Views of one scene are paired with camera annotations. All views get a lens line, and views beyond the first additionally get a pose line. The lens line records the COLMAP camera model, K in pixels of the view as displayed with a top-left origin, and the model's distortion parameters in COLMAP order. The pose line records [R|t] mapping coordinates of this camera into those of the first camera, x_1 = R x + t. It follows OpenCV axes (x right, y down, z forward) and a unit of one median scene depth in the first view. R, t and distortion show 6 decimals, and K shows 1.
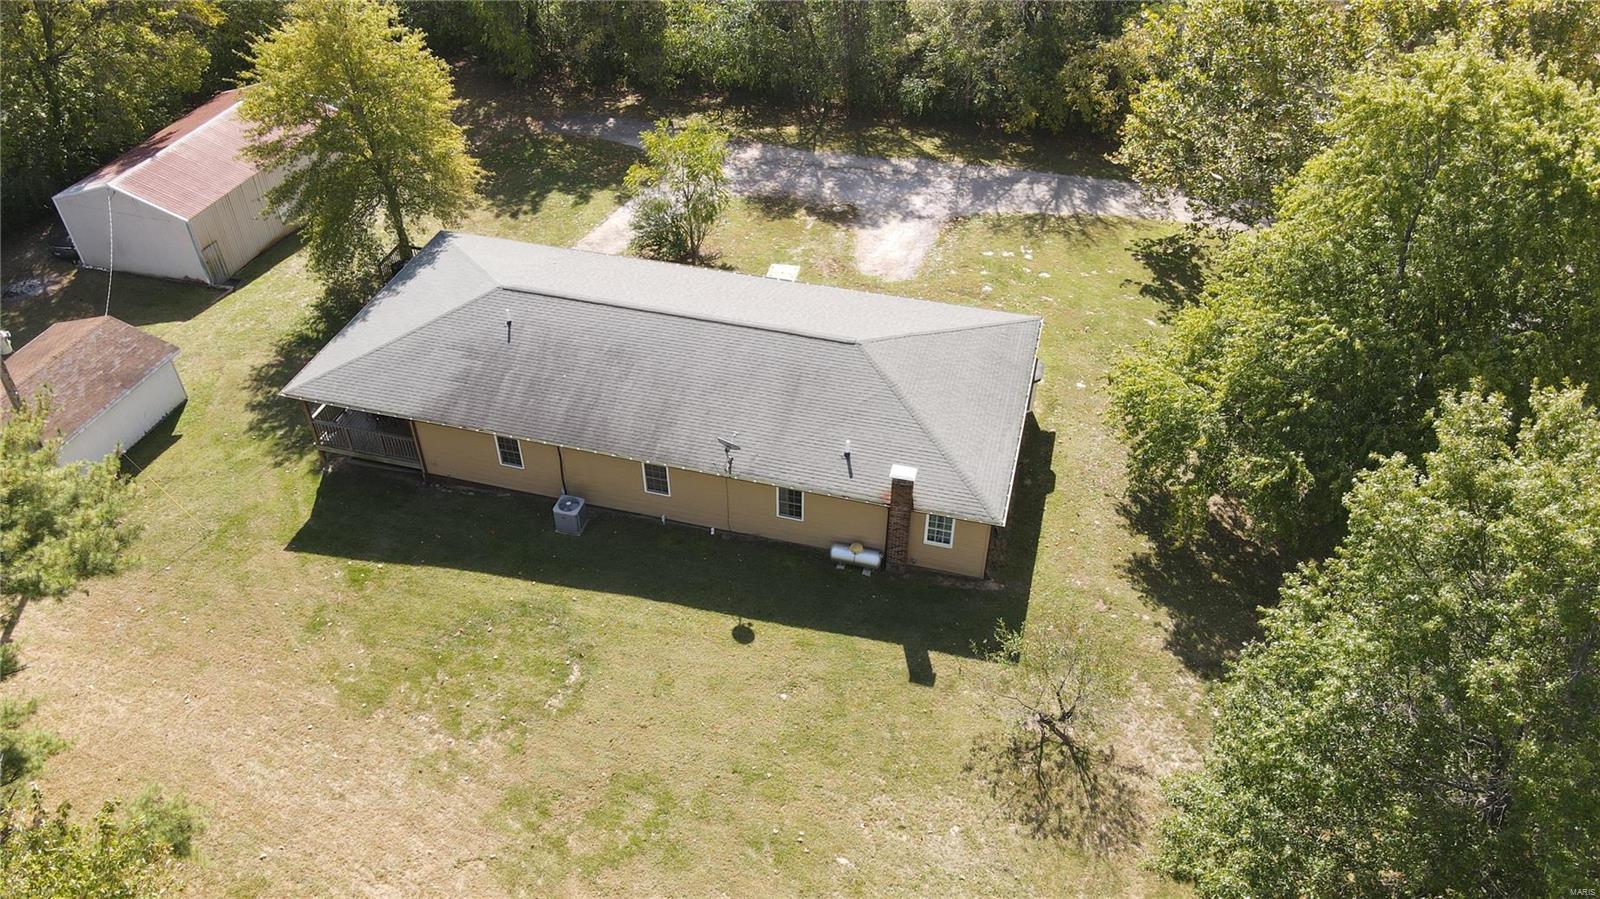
lens RADIAL K [[1189.8, 0, 793.7], [0, 1189.8, 448.7], [0, 0, 1]] dist [-0.006971, 0.046551]
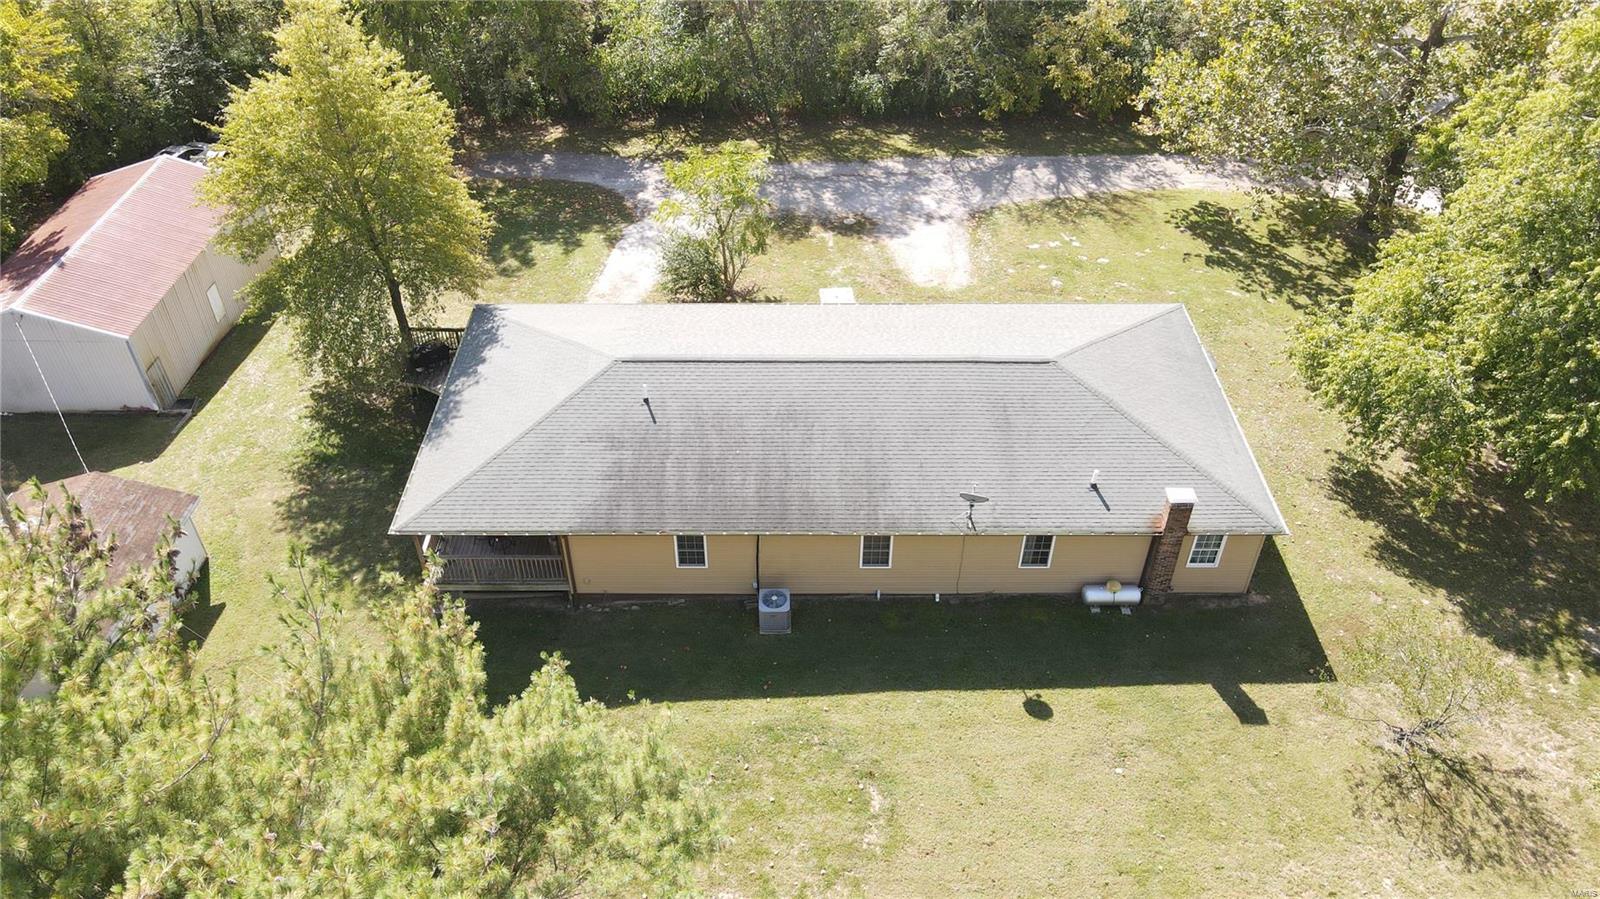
lens RADIAL K [[1189.8, 0, 799.4], [0, 1189.8, 451.7], [0, 0, 1]] dist [-0.006971, 0.046551]
pose [[0.966094, -0.167734, 0.196282, -0.312743], [0.168542, 0.985613, 0.012703, -0.063378], [-0.195589, 0.020810, 0.980465, 0.154910]]
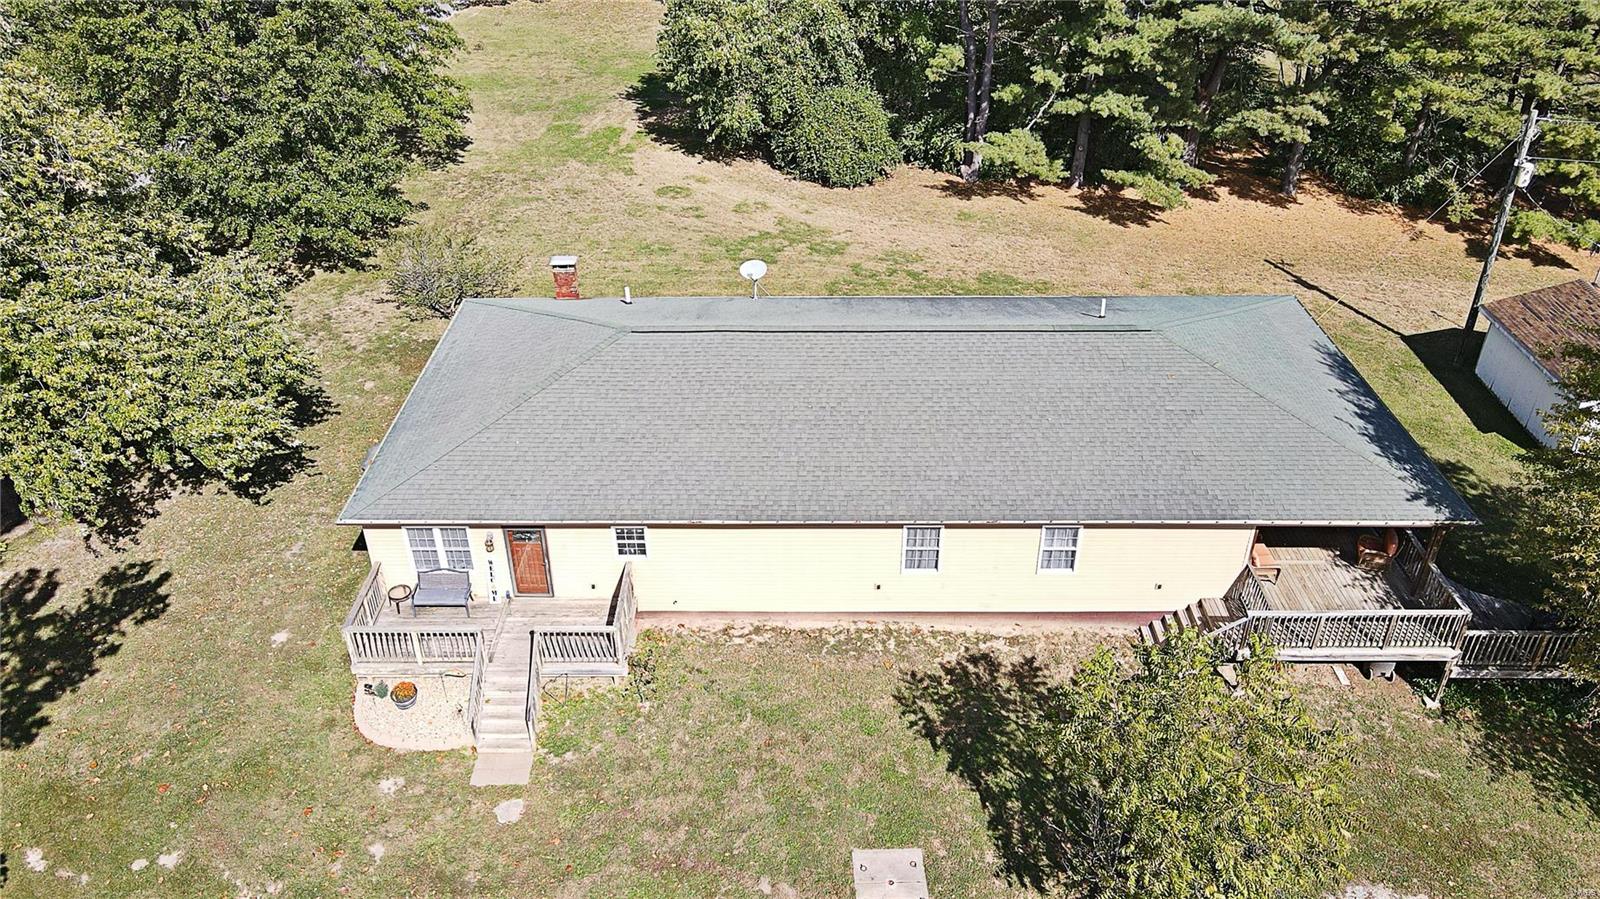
lens RADIAL K [[1189.8, 0, 799.6], [0, 1189.8, 462.2], [0, 0, 1]] dist [-0.006971, 0.046551]
pose [[-0.966804, 0.142223, -0.212278, 0.119863], [-0.160596, 0.307958, 0.937748, -0.764303], [0.198742, 0.940710, -0.274894, 1.277851]]
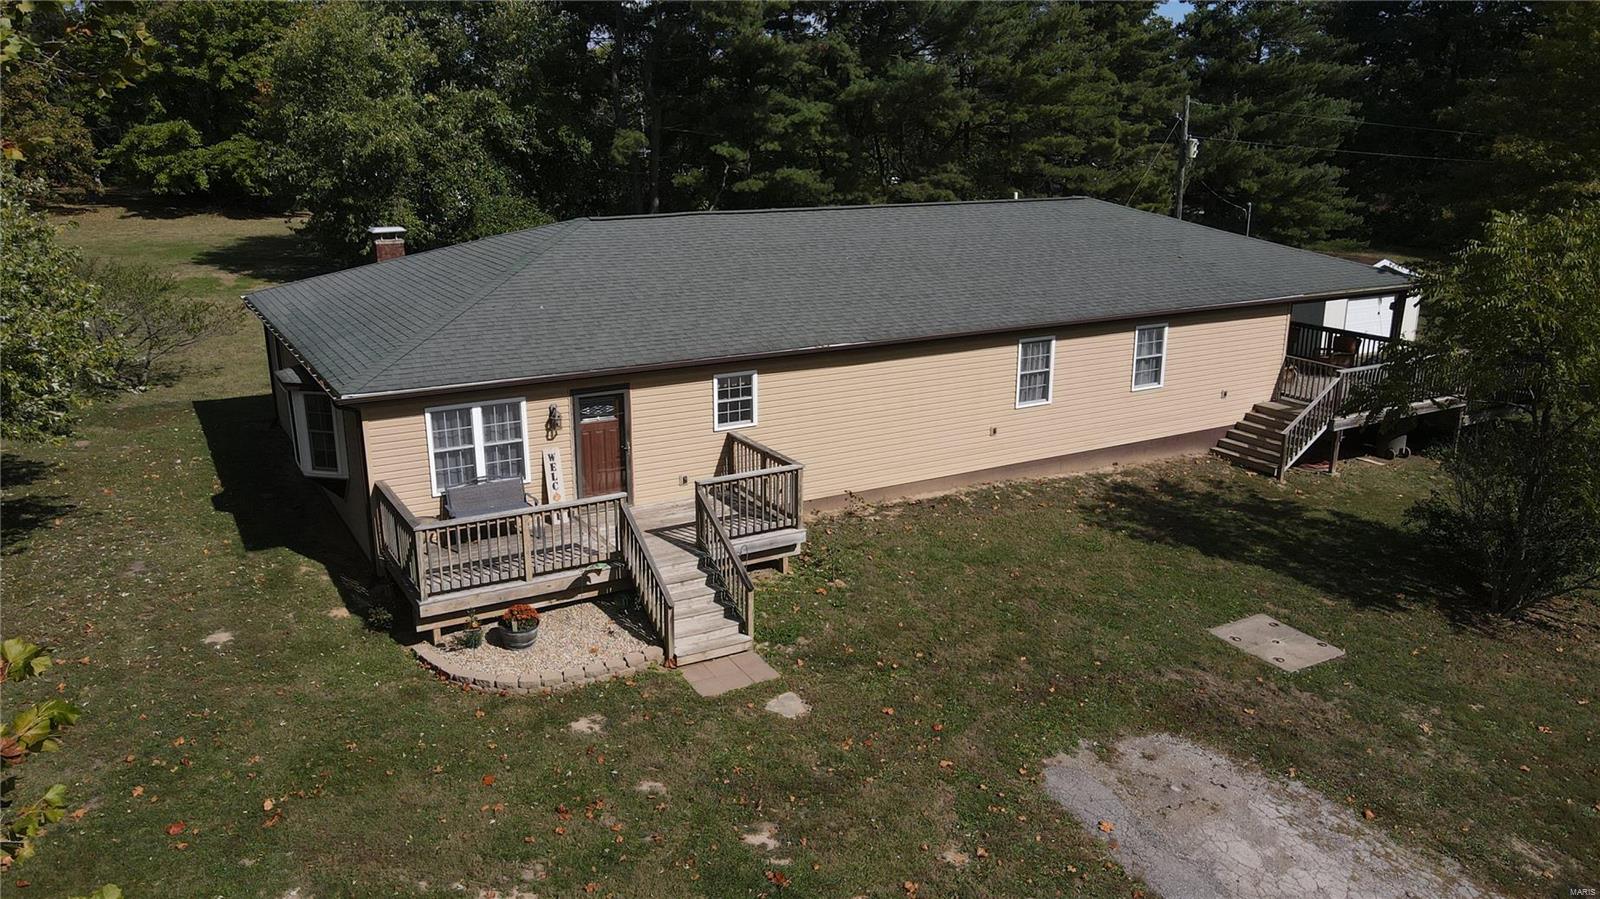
lens RADIAL K [[1189.8, 0, 800.5], [0, 1189.8, 451.6], [0, 0, 1]] dist [-0.006971, 0.046551]
pose [[-0.704107, 0.190946, -0.683939, 0.395731], [-0.457938, 0.614016, 0.642866, -0.437331], [0.542702, 0.765848, -0.344892, 1.320572]]
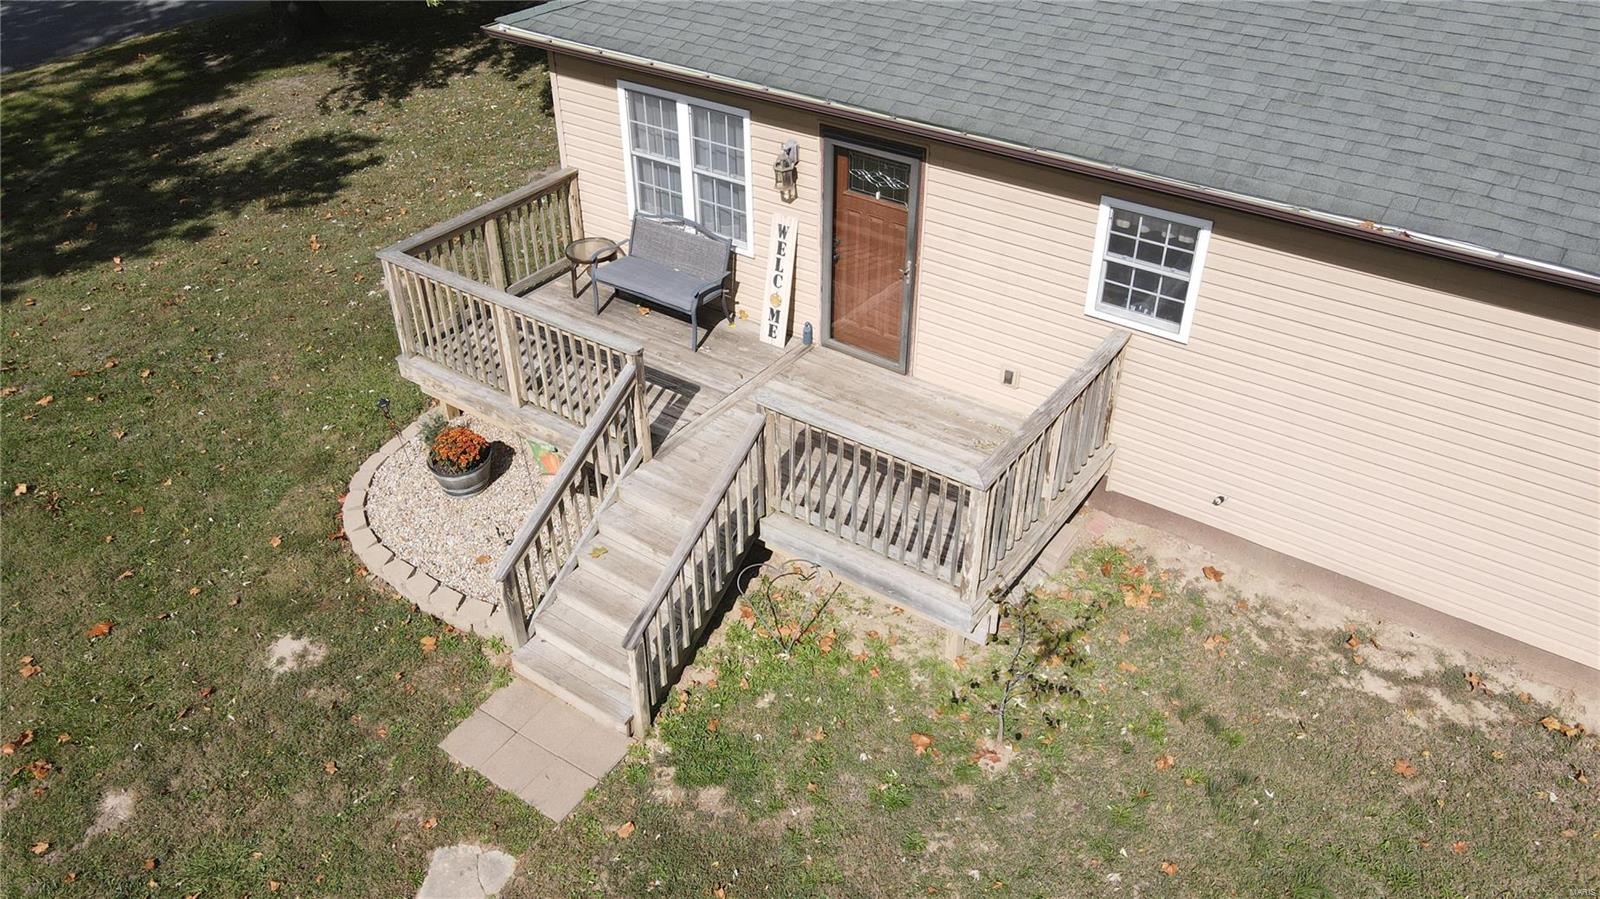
lens RADIAL K [[1189.8, 0, 797.1], [0, 1189.8, 462.0], [0, 0, 1]] dist [-0.006971, 0.046551]
pose [[-0.937497, -0.196189, 0.287419, 0.067694], [0.229252, 0.273188, 0.934244, -0.325956], [-0.261808, 0.941742, -0.211136, 1.214553]]
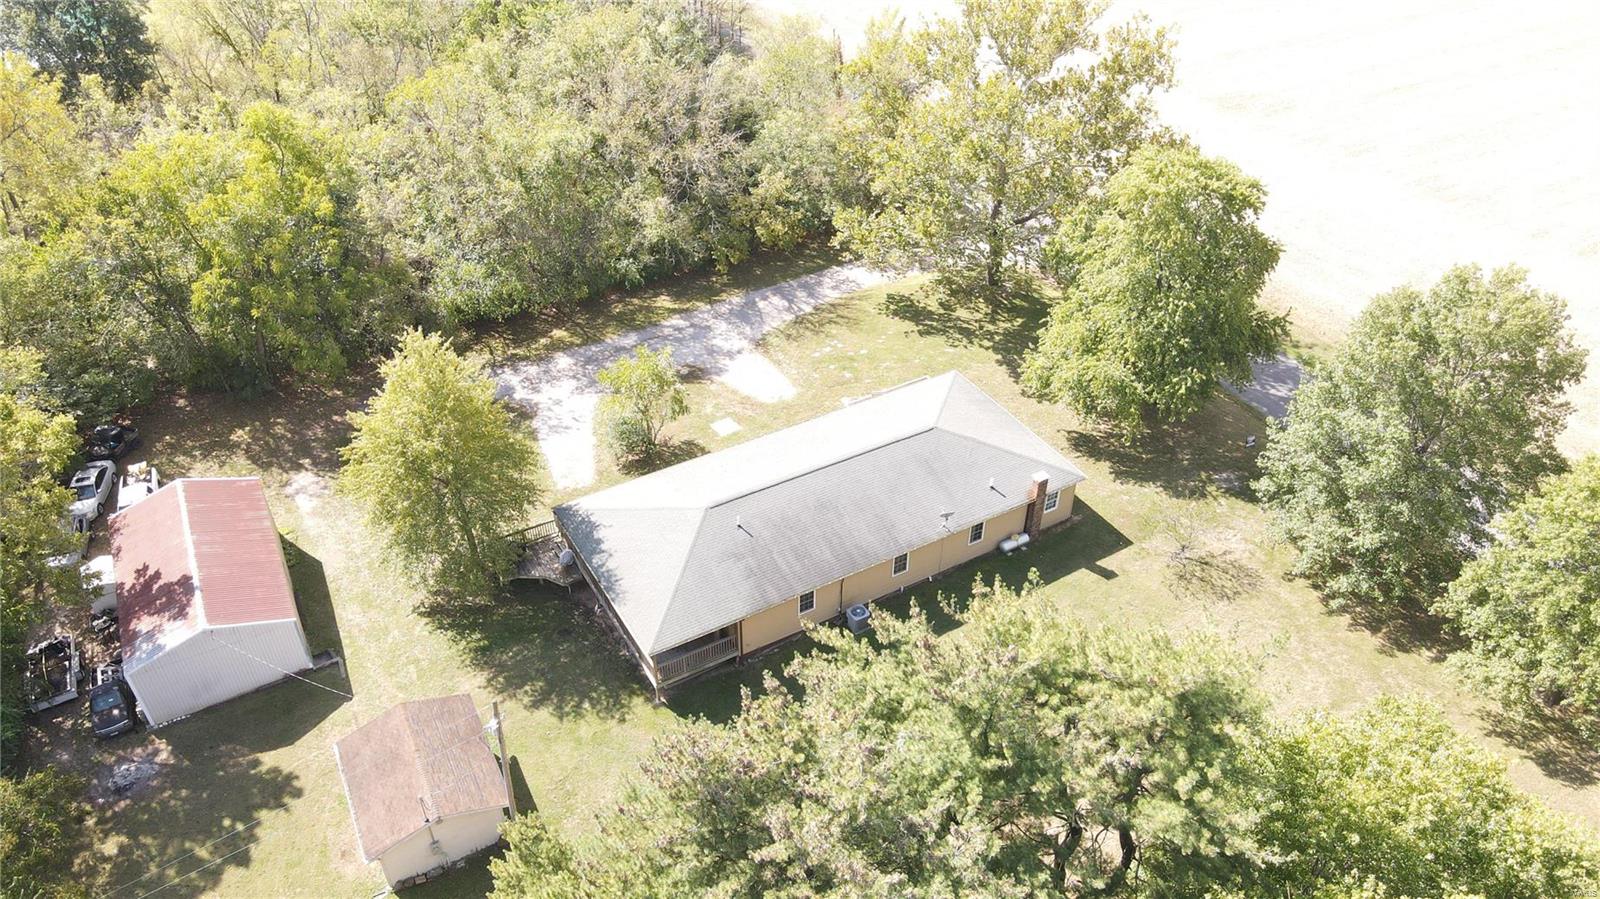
lens RADIAL K [[1189.8, 0, 790.3], [0, 1189.8, 474.5], [0, 0, 1]] dist [-0.006971, 0.046551]
pose [[0.711212, -0.443829, 0.545155, -0.929690], [0.458369, 0.880751, 0.119060, -0.298474], [-0.532988, 0.165205, 0.829838, -0.167510]]
